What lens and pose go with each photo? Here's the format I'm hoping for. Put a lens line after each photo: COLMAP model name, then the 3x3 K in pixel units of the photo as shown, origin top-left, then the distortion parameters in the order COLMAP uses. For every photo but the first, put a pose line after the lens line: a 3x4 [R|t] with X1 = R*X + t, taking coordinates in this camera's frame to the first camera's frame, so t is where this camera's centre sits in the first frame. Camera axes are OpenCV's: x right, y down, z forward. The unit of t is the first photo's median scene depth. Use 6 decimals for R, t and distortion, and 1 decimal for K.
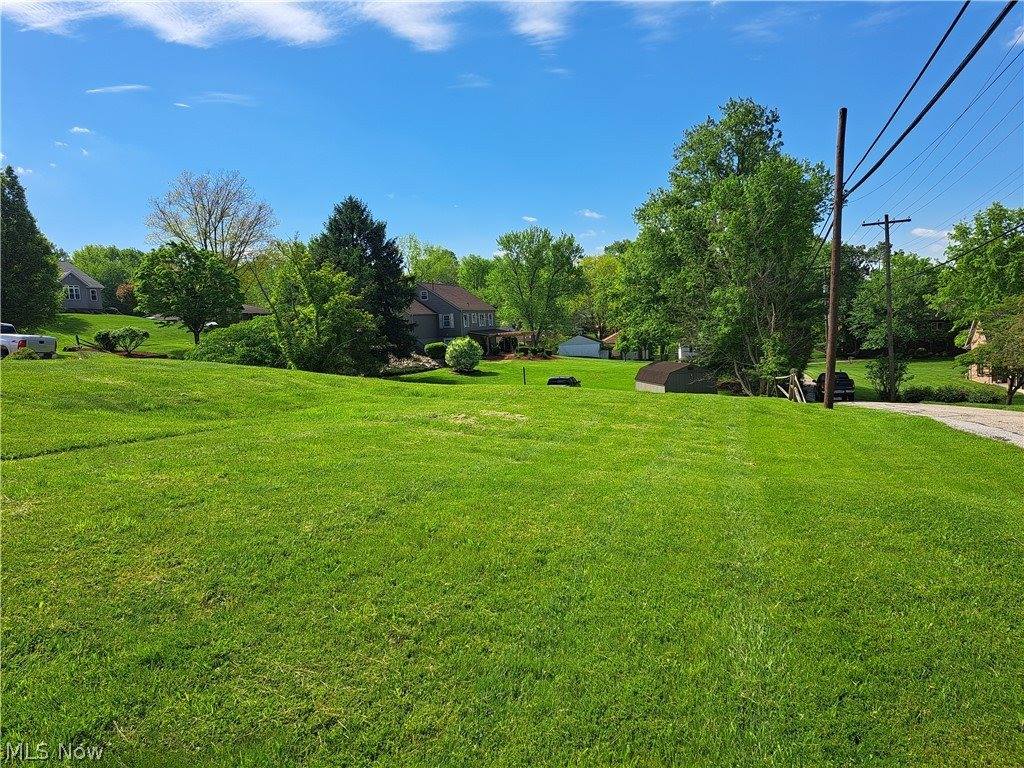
lens RADIAL K [[716.3, 0, 512.6], [0, 716.3, 379.5], [0, 0, 1]] dist [0.070750, -0.066062]
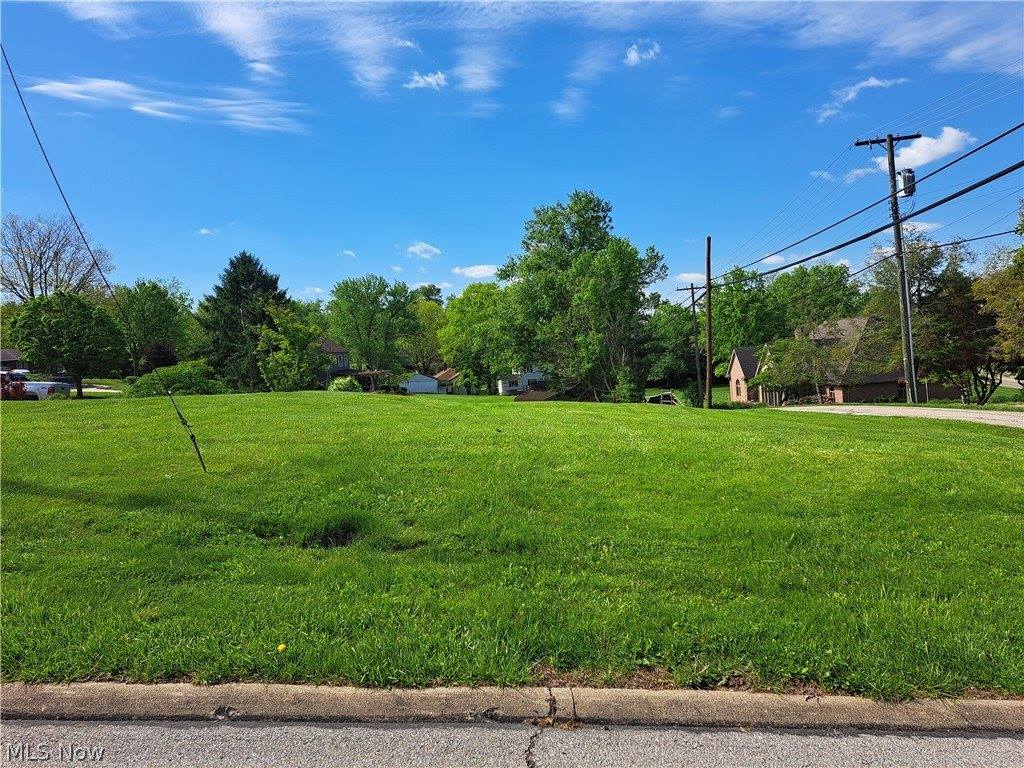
lens RADIAL K [[716.3, 0, 512.6], [0, 716.3, 379.5], [0, 0, 1]] dist [0.070750, -0.066062]
pose [[0.954622, -0.025452, 0.296730, -0.175058], [0.041461, 0.997997, -0.047784, 0.010623], [-0.294919, 0.057918, 0.953765, -0.165779]]
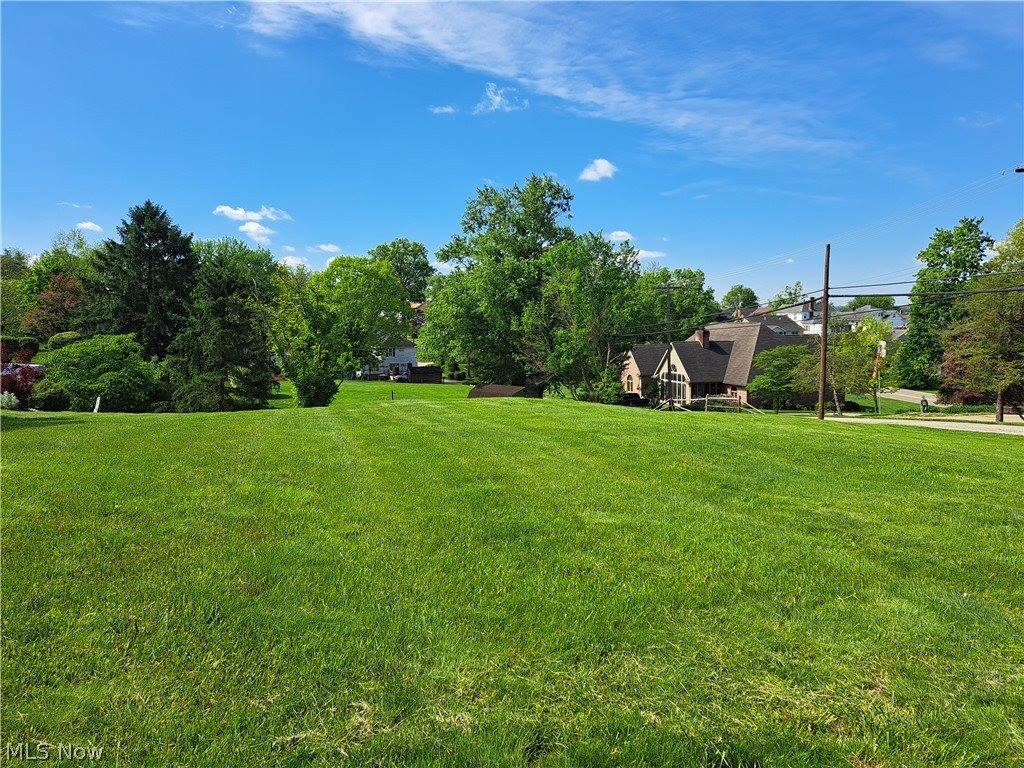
lens RADIAL K [[716.3, 0, 512.6], [0, 716.3, 379.5], [0, 0, 1]] dist [0.070750, -0.066062]
pose [[0.821578, -0.003454, 0.570086, -0.385680], [0.013531, 0.999818, -0.013442, -0.015701], [-0.569936, 0.018757, 0.821475, 0.011283]]
